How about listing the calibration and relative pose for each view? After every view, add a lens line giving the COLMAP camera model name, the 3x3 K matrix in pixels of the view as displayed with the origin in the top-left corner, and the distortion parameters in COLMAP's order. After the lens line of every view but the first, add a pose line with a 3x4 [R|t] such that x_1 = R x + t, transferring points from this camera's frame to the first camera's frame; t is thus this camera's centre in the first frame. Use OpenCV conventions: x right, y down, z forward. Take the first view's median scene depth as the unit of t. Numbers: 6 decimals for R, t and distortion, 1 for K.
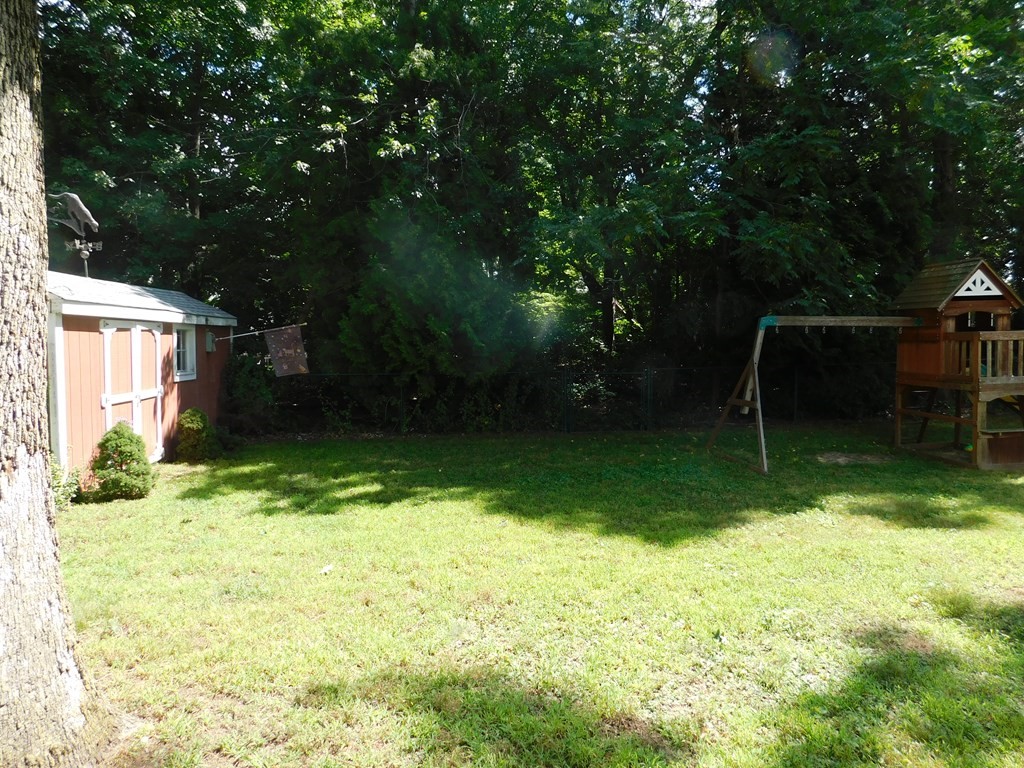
lens RADIAL K [[674.1, 0, 512.4], [0, 674.1, 379.8], [0, 0, 1]] dist [-0.089095, 0.075331]
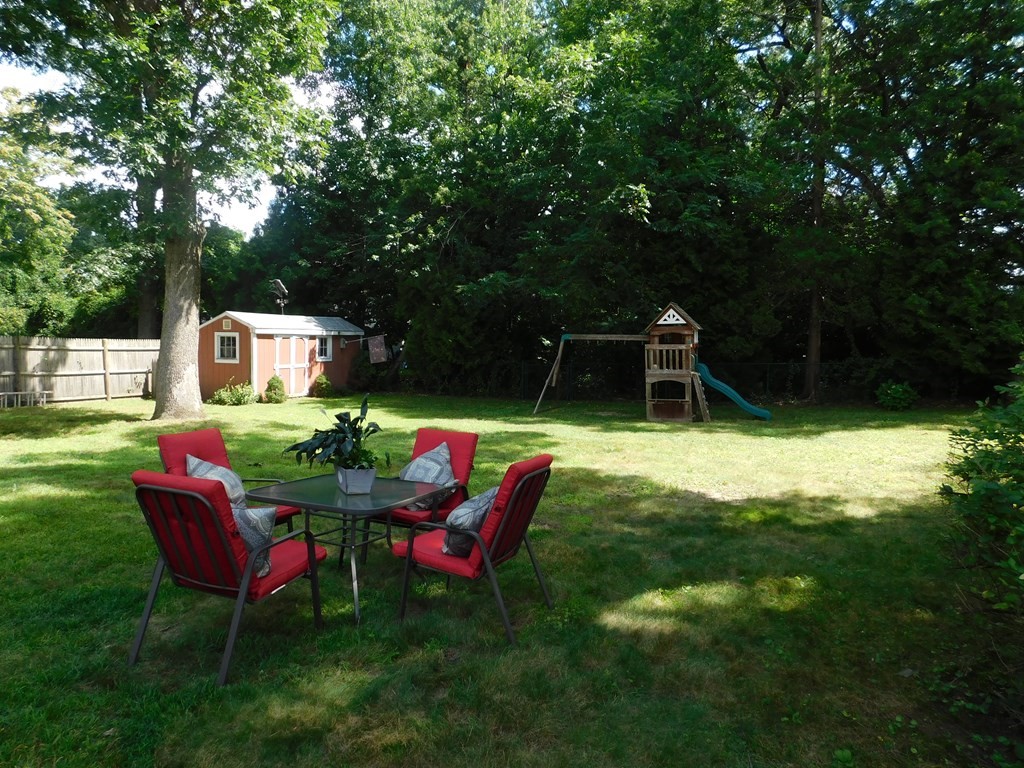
lens RADIAL K [[674.1, 0, 512.4], [0, 674.1, 379.8], [0, 0, 1]] dist [-0.089095, 0.075331]
pose [[0.905015, 0.038356, -0.423646, 1.042961], [-0.037855, 0.999237, 0.009600, 0.018258], [0.423691, 0.007349, 0.905777, -0.750424]]
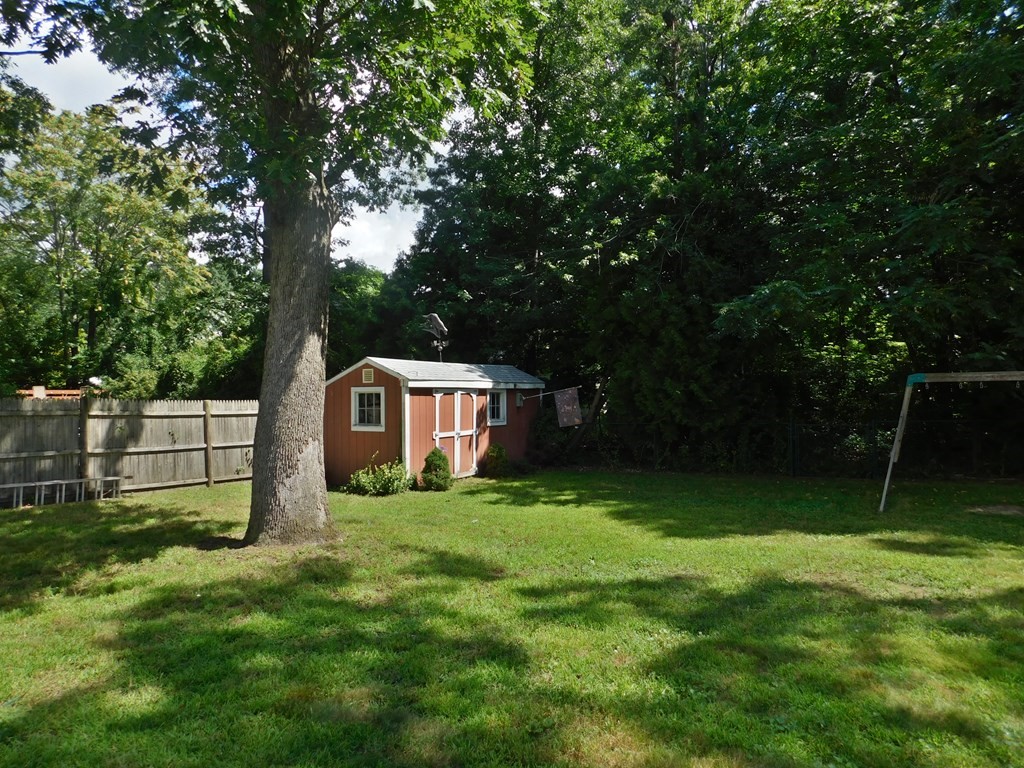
lens RADIAL K [[674.1, 0, 512.4], [0, 674.1, 379.8], [0, 0, 1]] dist [-0.089095, 0.075331]
pose [[0.812614, -0.023053, -0.582346, 0.474150], [-0.020705, 0.997445, -0.068378, 0.001790], [0.582434, 0.067622, 0.810060, -0.264412]]
